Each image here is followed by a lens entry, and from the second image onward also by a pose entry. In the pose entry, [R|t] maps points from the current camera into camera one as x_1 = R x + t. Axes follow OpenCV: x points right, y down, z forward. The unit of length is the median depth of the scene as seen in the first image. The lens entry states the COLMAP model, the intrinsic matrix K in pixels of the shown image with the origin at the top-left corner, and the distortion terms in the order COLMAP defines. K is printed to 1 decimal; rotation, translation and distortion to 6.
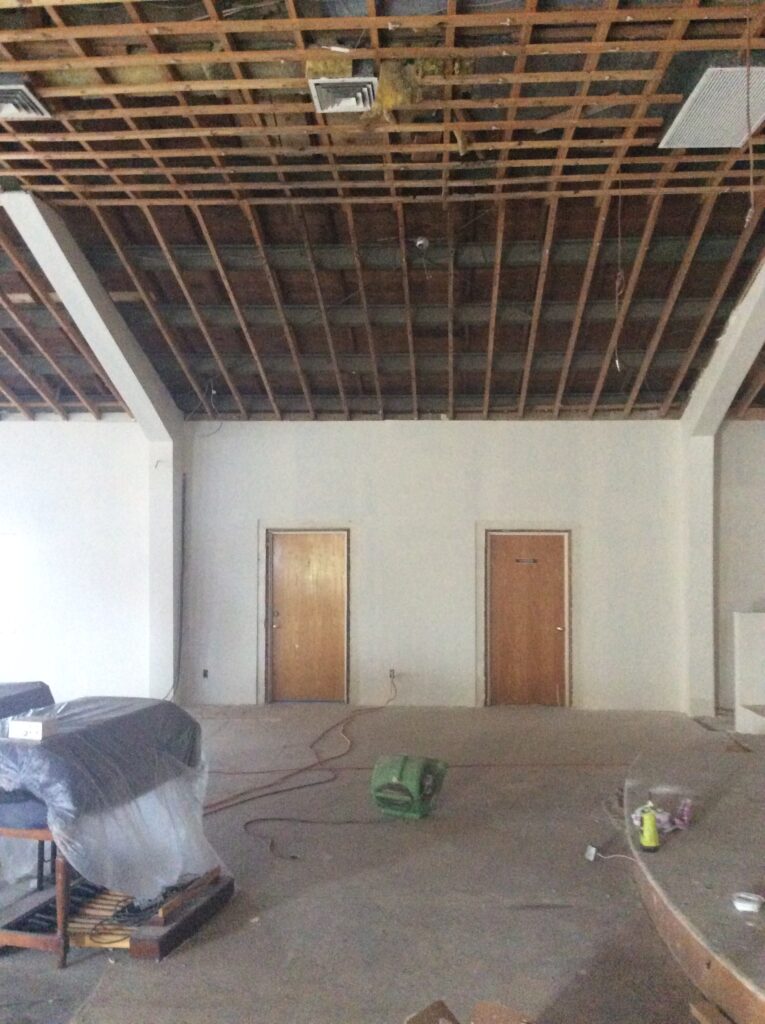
lens RADIAL K [[941.5, 0, 382.5], [0, 941.5, 512.0], [0, 0, 1]] dist [0.143222, -0.226933]
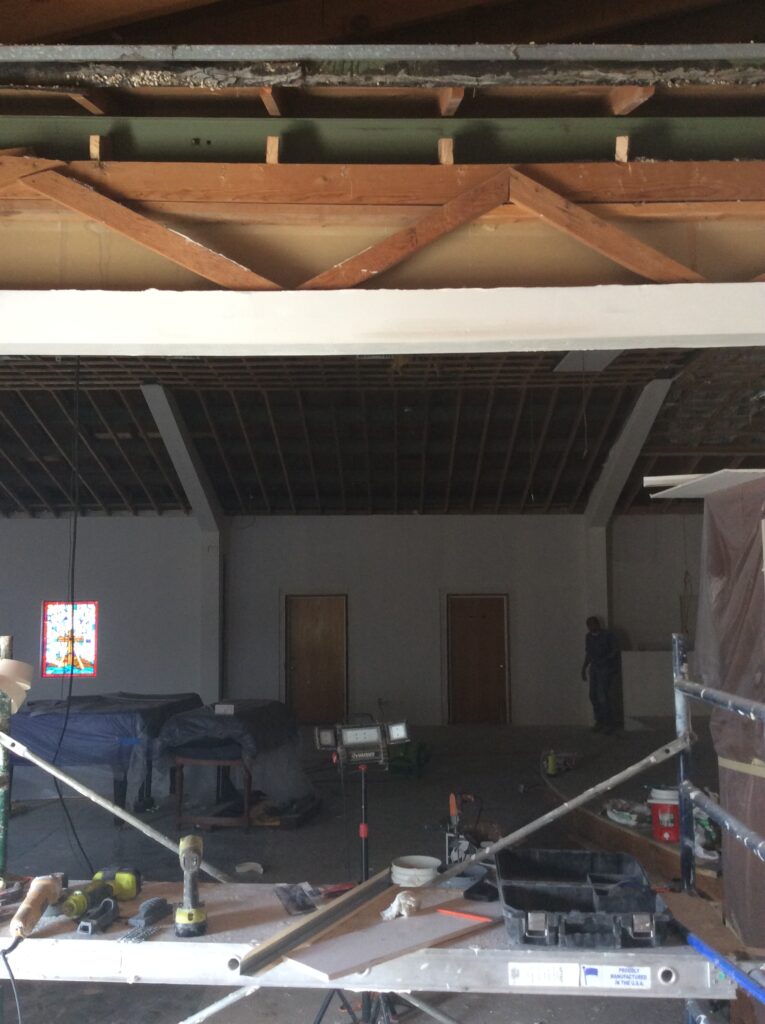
lens RADIAL K [[930.6, 0, 384.1], [0, 930.6, 512.1], [0, 0, 1]] dist [0.146265, -0.266123]
pose [[0.998069, -0.005855, 0.061835, -0.071105], [0.009607, 0.998119, -0.060556, -0.020551], [-0.061364, 0.061033, 0.996248, -0.383183]]
